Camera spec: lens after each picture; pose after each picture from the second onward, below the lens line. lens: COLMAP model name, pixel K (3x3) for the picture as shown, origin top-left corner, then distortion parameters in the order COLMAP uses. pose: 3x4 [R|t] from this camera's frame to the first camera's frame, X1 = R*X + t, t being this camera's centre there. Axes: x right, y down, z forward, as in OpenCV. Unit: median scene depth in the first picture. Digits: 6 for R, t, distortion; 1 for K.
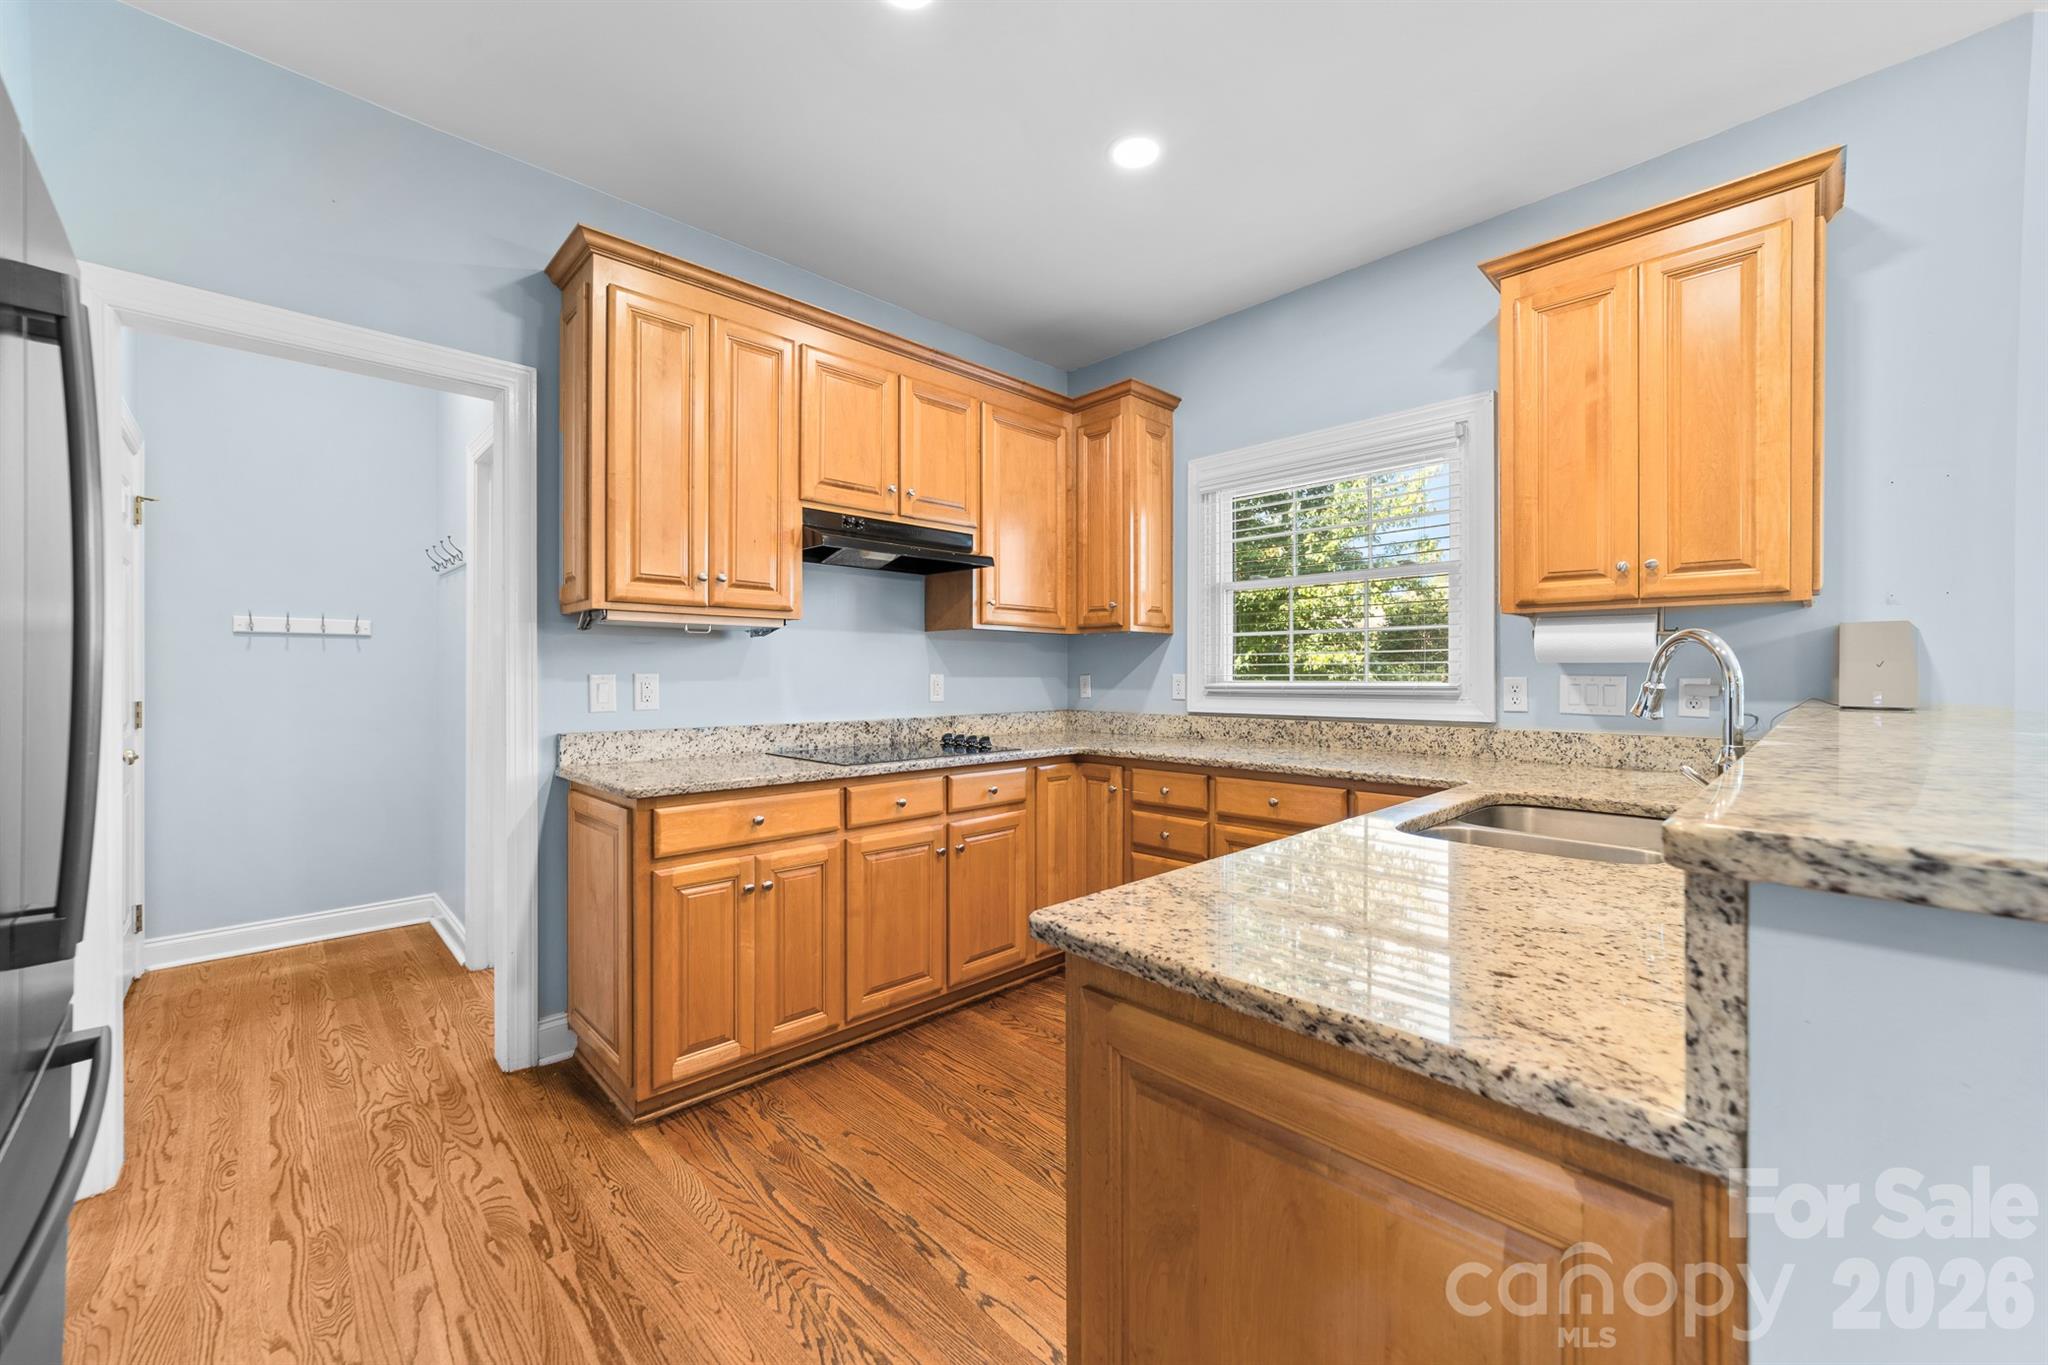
lens RADIAL K [[792.1, 0, 1022.5], [0, 792.1, 675.7], [0, 0, 1]] dist [-0.014801, 0.007381]
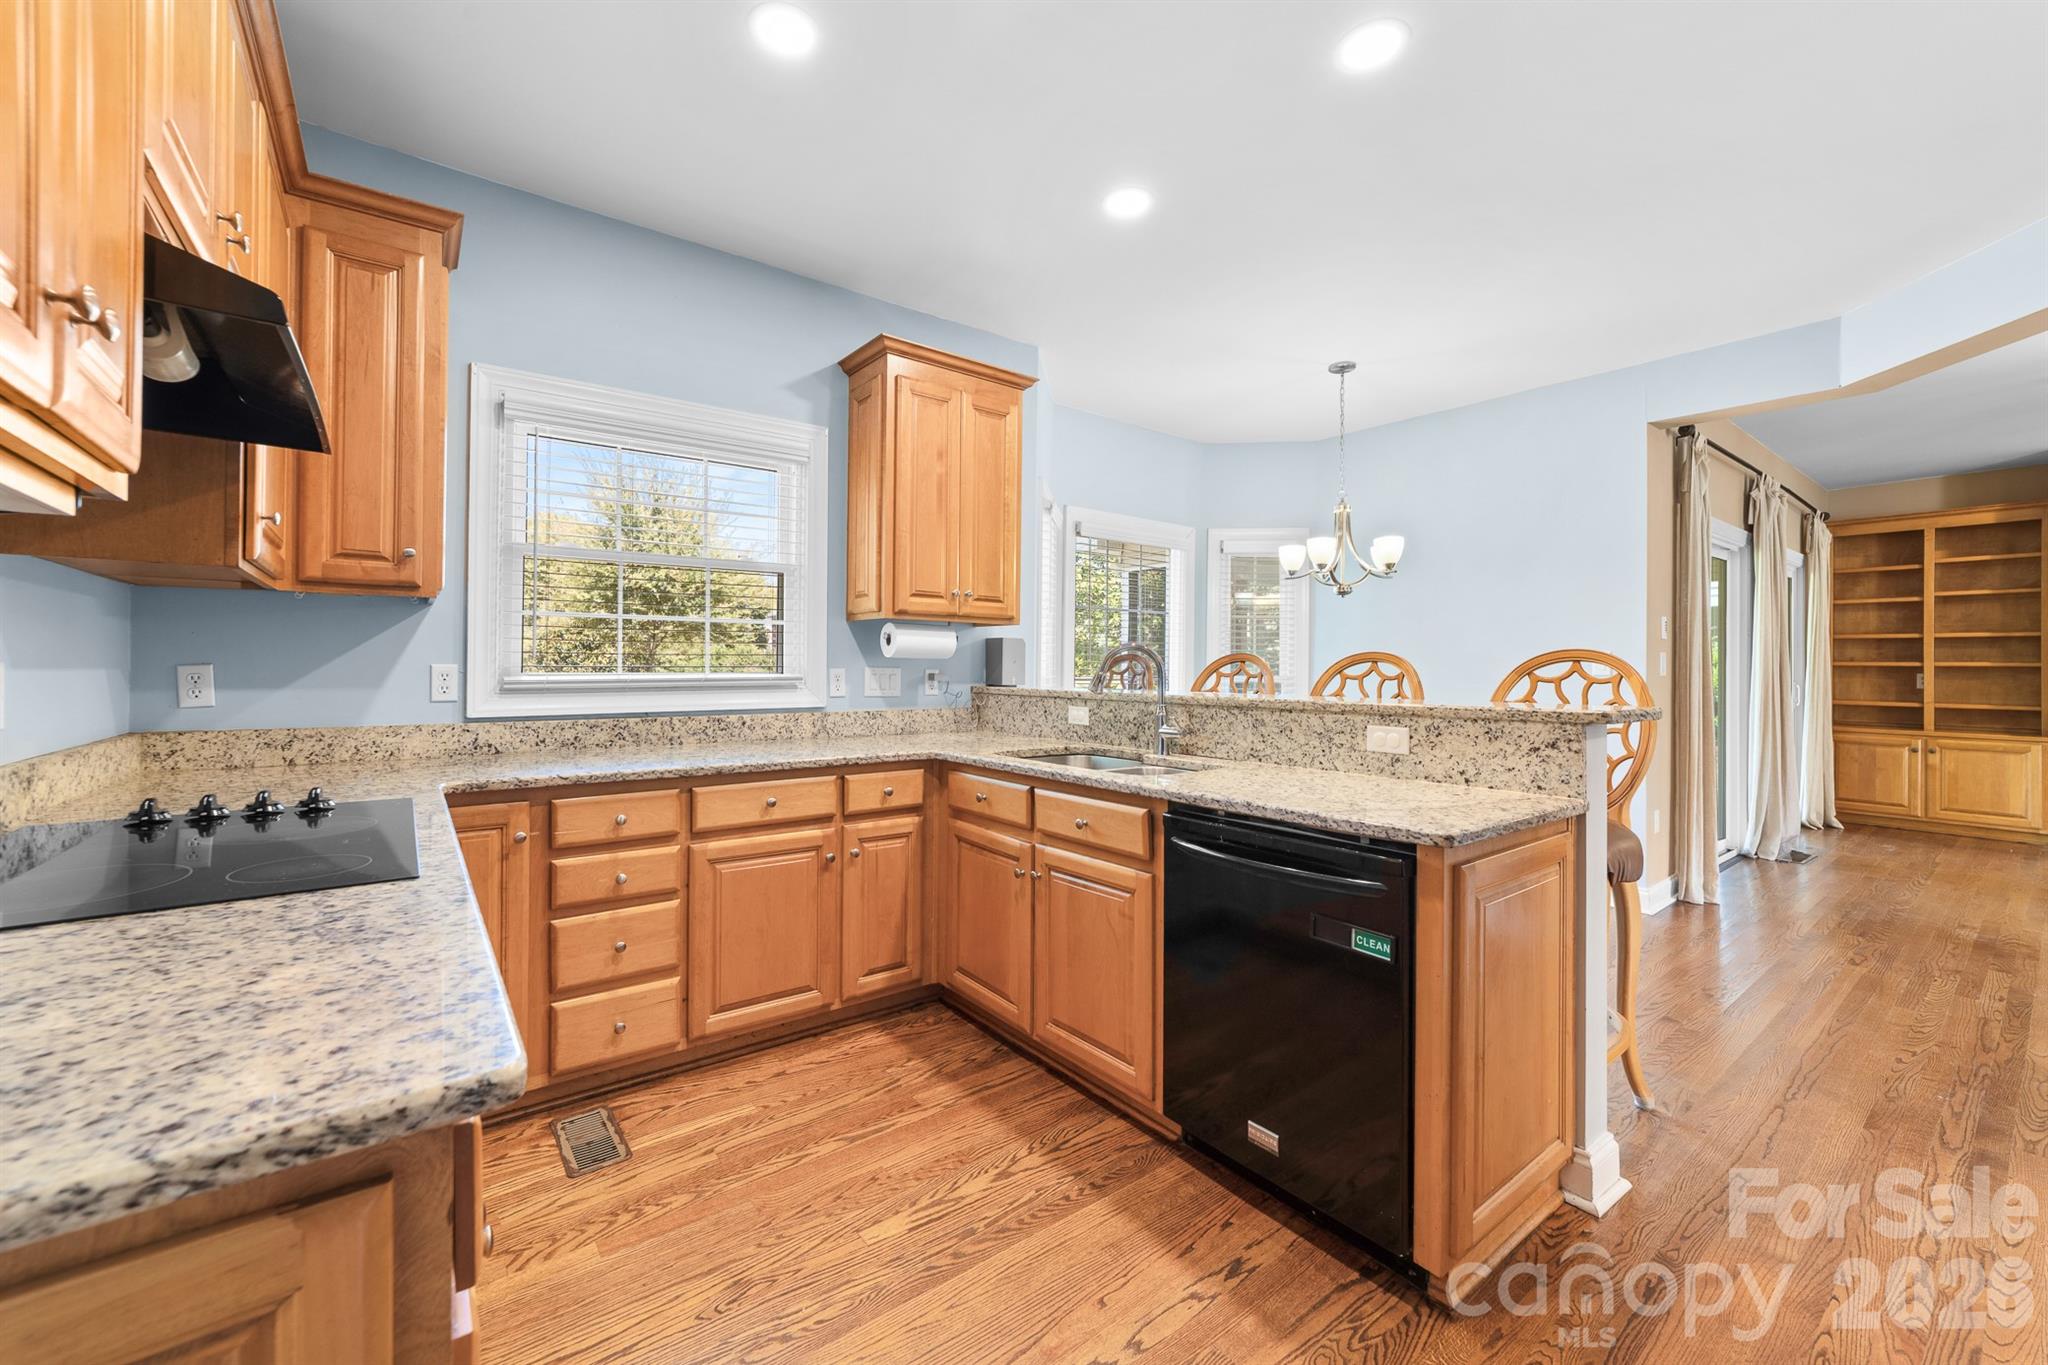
lens RADIAL K [[792.1, 0, 1005.0], [0, 792.1, 661.9], [0, 0, 1]] dist [-0.014801, 0.007381]
pose [[0.129414, 0.007460, 0.991563, -0.524884], [-0.003420, 0.999969, -0.007077, -0.000790], [-0.991585, -0.002476, 0.129436, 0.548315]]
